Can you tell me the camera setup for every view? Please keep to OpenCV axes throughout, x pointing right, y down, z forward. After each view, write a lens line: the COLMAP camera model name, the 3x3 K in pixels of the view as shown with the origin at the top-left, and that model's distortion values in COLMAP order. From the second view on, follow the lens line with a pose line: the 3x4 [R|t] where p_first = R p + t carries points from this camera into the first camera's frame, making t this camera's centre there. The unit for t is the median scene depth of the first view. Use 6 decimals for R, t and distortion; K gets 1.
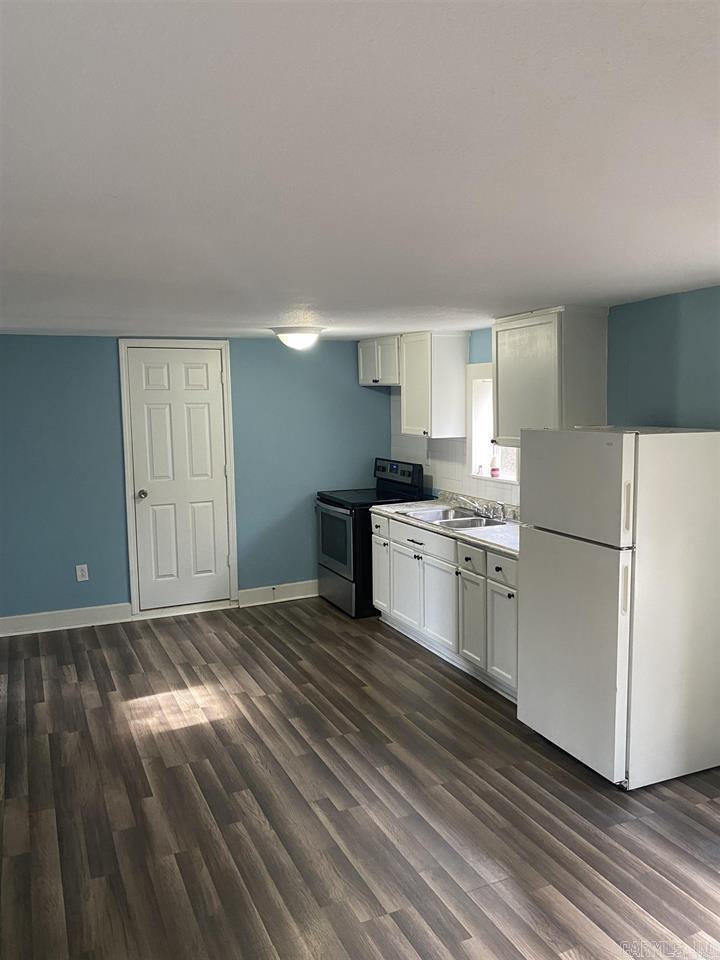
lens RADIAL K [[747.5, 0, 359.6], [0, 747.5, 493.9], [0, 0, 1]] dist [0.001532, -0.001762]
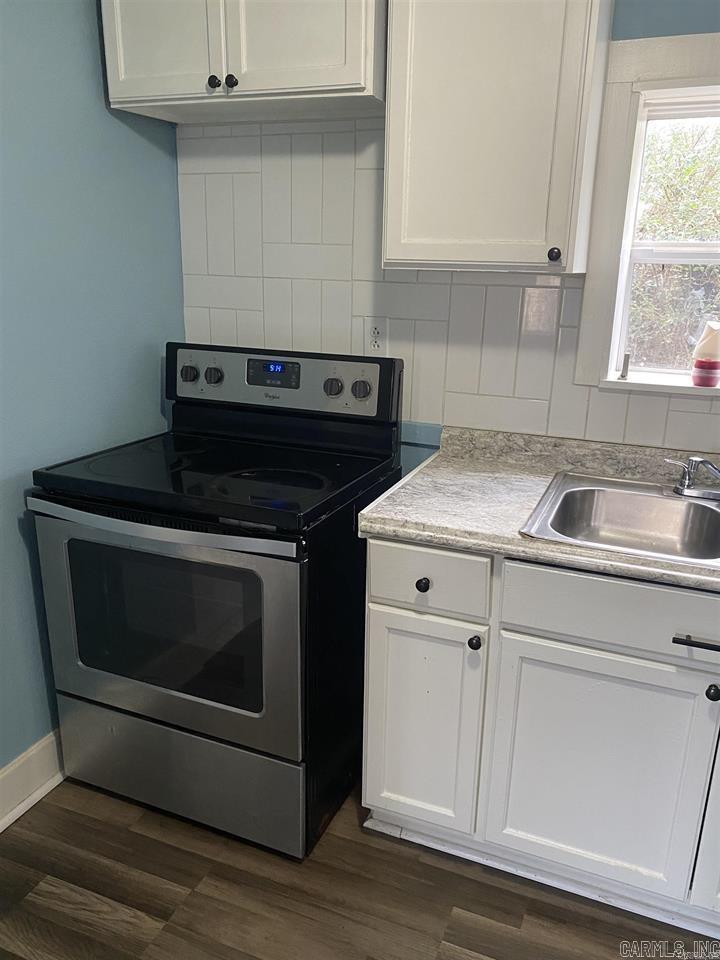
lens RADIAL K [[747.5, 0, 359.6], [0, 747.5, 493.9], [0, 0, 1]] dist [0.001532, -0.001762]
pose [[0.725105, -0.177743, 0.665304, -0.159572], [0.057571, 0.978380, 0.198639, -0.044538], [-0.686227, -0.105732, 0.719662, 0.705489]]
